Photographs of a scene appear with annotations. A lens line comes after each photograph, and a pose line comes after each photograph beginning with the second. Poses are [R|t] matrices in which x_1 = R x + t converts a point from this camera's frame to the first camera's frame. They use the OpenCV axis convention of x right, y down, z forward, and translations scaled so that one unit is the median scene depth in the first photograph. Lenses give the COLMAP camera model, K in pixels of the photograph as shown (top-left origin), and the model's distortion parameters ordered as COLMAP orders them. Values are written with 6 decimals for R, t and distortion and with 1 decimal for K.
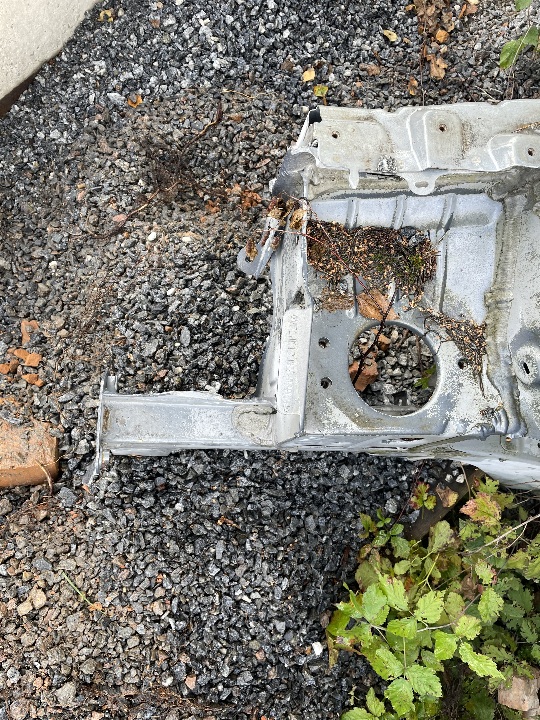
lens RADIAL K [[531.1, 0, 270.0], [0, 531.1, 360.0], [0, 0, 1]] dist [0.112392, -0.150220]
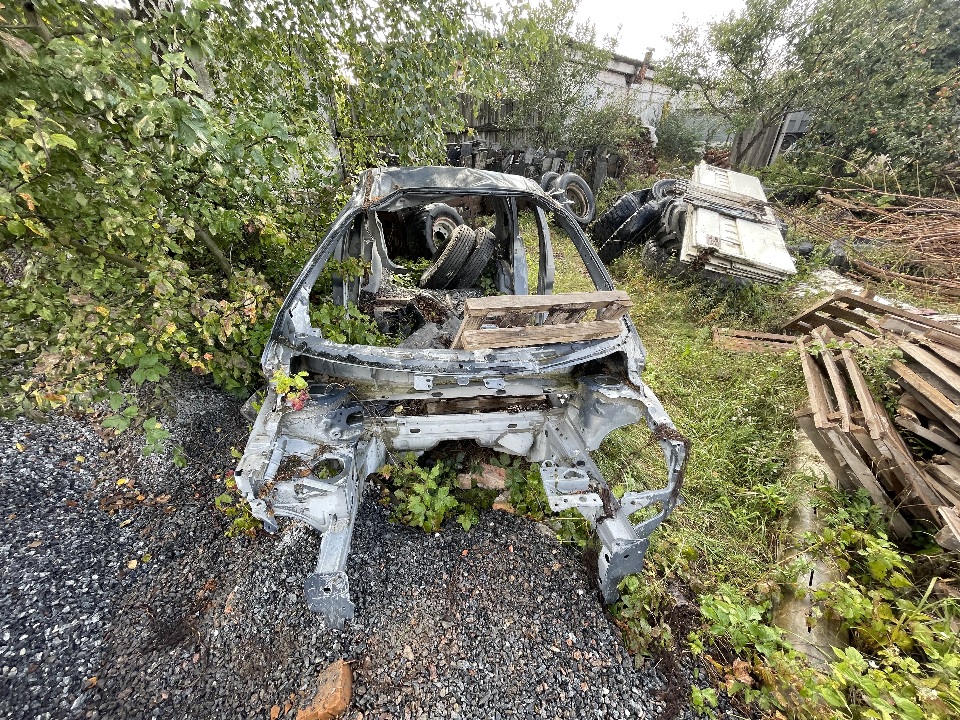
lens RADIAL K [[388.6, 0, 480.0], [0, 388.6, 360.0], [0, 0, 1]] dist [-0.000547, -0.000087]
pose [[-0.093515, -0.634536, 0.767215, -0.857766], [0.949632, 0.174642, 0.260189, 0.113763], [-0.299087, 0.752904, 0.586244, -0.786802]]
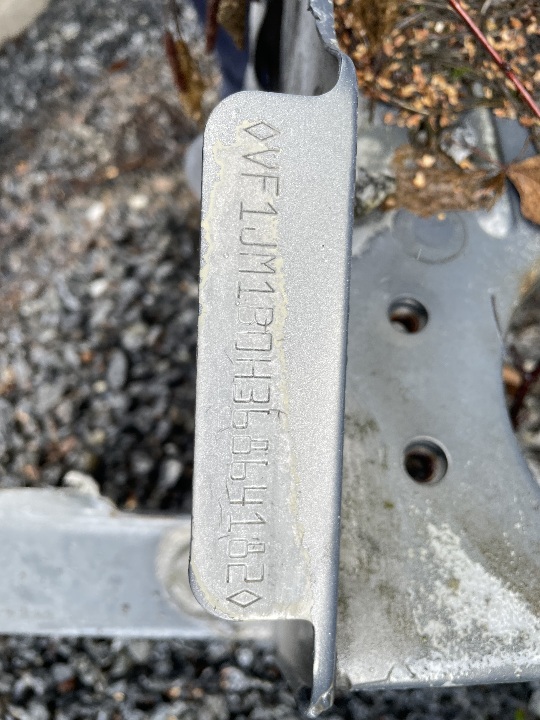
lens RADIAL K [[531.1, 0, 270.0], [0, 531.1, 360.0], [0, 0, 1]] dist [0.112392, -0.150220]
pose [[0.992680, -0.026220, -0.117895, 0.045068], [0.008426, 0.988806, -0.148967, 0.022733], [0.120481, 0.146883, 0.981789, 0.515539]]
